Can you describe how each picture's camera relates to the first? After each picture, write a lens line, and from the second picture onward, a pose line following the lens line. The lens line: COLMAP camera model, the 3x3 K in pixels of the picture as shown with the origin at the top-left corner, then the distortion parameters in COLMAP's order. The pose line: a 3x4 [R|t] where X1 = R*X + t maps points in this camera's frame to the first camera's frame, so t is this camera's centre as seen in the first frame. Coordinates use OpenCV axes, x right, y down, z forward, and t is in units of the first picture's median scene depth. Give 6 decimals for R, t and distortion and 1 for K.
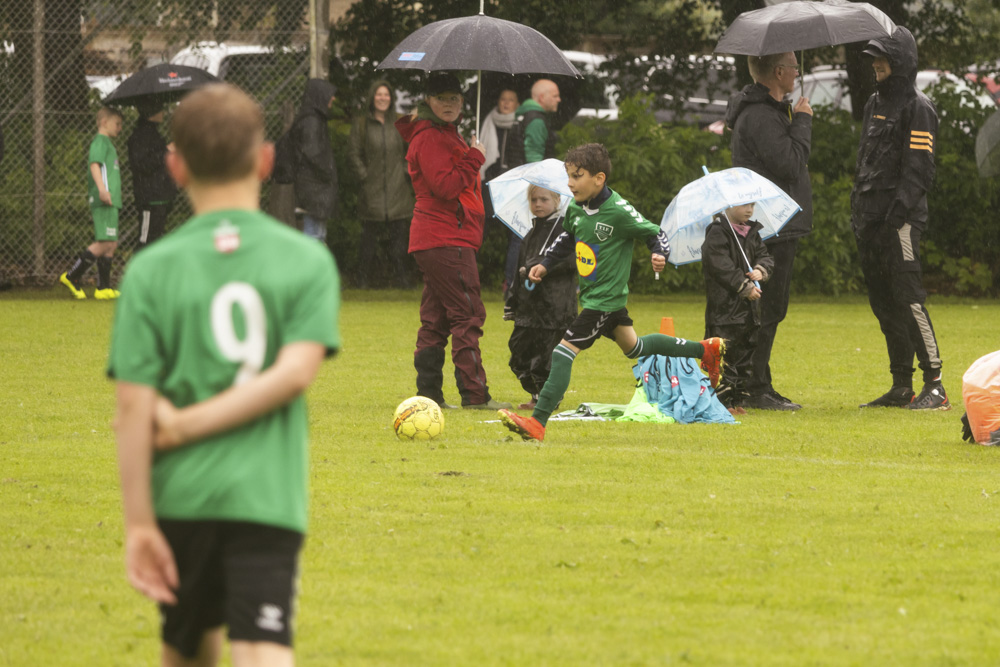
lens RADIAL K [[7028.3, 0, 500.0], [0, 7028.3, 333.5], [0, 0, 1]] dist [-0.388226, 0.000000]
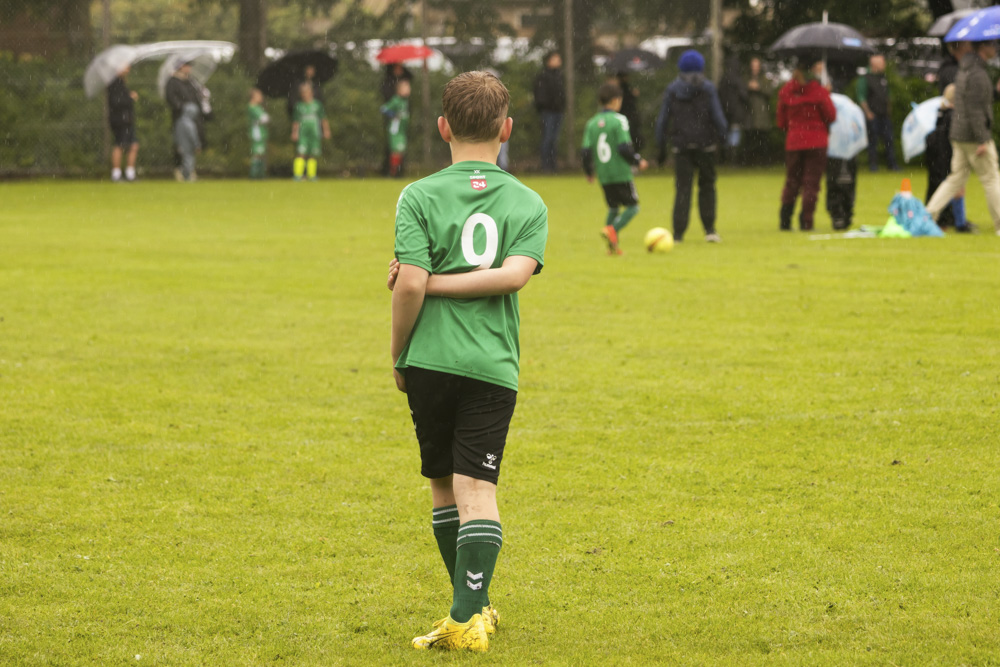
lens RADIAL K [[5160.2, 0, 500.1], [0, 5160.2, 333.5], [0, 0, 1]] dist [-0.483160, 0.000000]
pose [[0.999268, -0.023322, -0.030318, -0.043341], [0.023801, 0.999596, 0.015532, 0.014685], [0.029944, -0.016242, 0.999420, -0.368724]]
